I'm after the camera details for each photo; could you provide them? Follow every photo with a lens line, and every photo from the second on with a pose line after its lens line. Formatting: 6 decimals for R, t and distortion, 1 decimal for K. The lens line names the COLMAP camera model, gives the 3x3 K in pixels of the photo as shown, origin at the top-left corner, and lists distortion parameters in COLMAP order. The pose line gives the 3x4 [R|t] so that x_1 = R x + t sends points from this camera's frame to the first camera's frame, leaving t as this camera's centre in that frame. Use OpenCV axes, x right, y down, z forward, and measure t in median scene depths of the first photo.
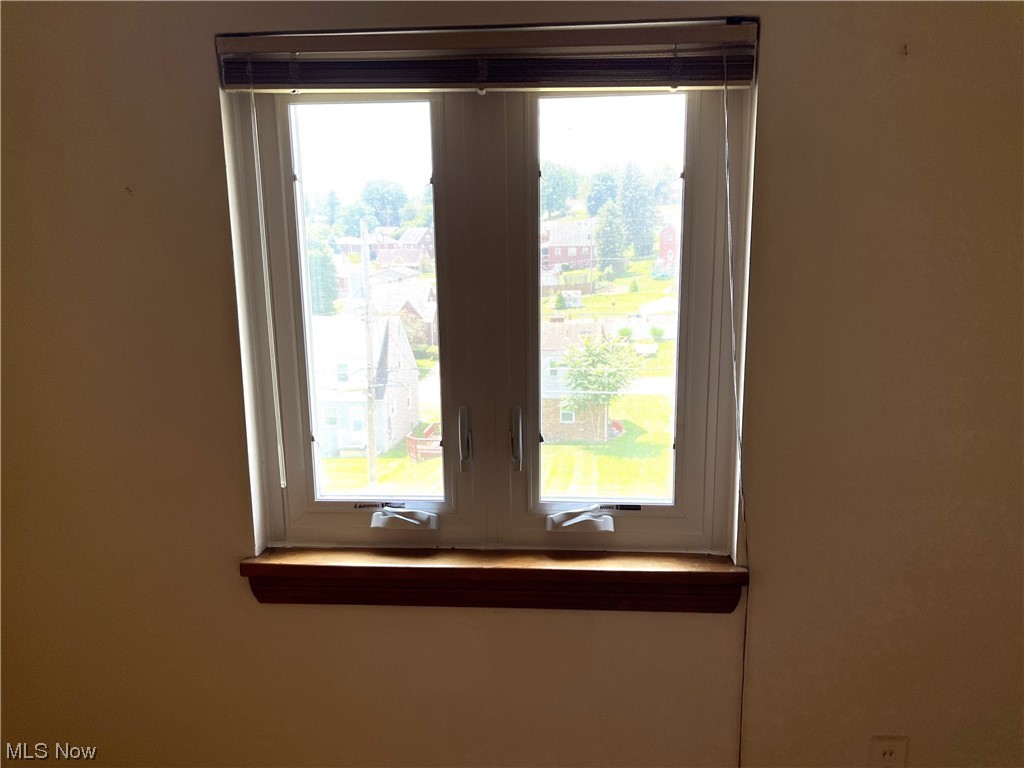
lens RADIAL K [[788.2, 0, 513.9], [0, 788.2, 377.8], [0, 0, 1]] dist [0.008305, 0.002757]
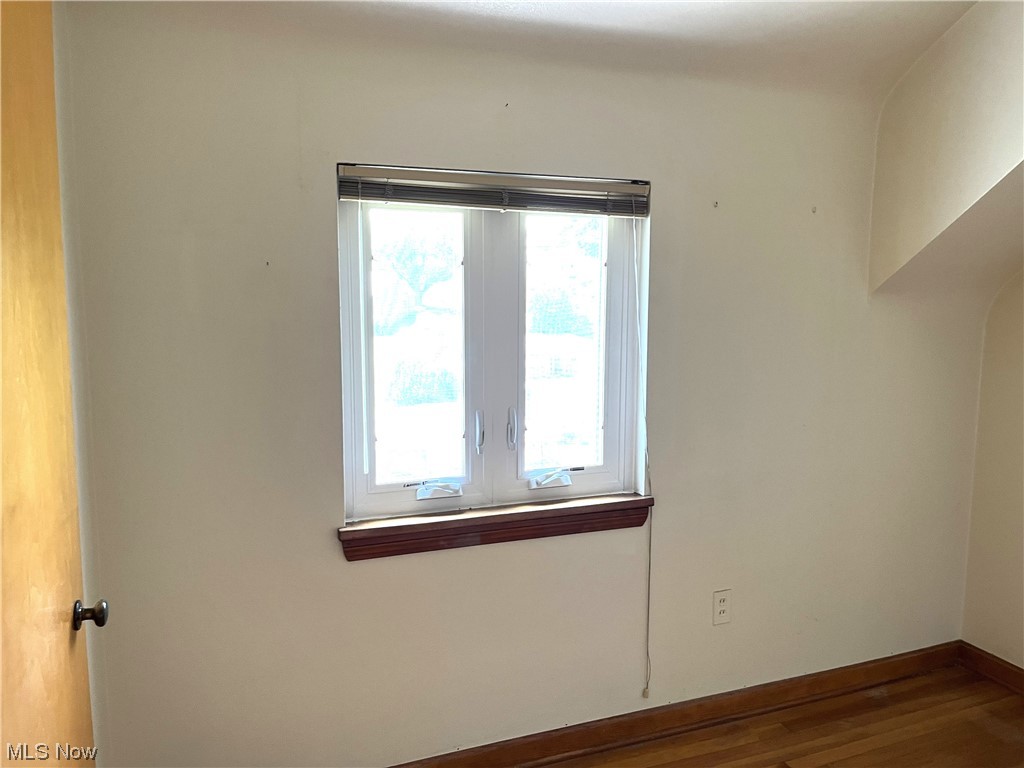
lens RADIAL K [[788.2, 0, 510.3], [0, 788.2, 387.8], [0, 0, 1]] dist [0.008305, 0.002757]
pose [[0.906207, -0.035085, 0.421376, -0.655148], [0.073329, 0.994491, -0.074897, 0.113150], [-0.416427, 0.098772, 0.903788, -0.402831]]
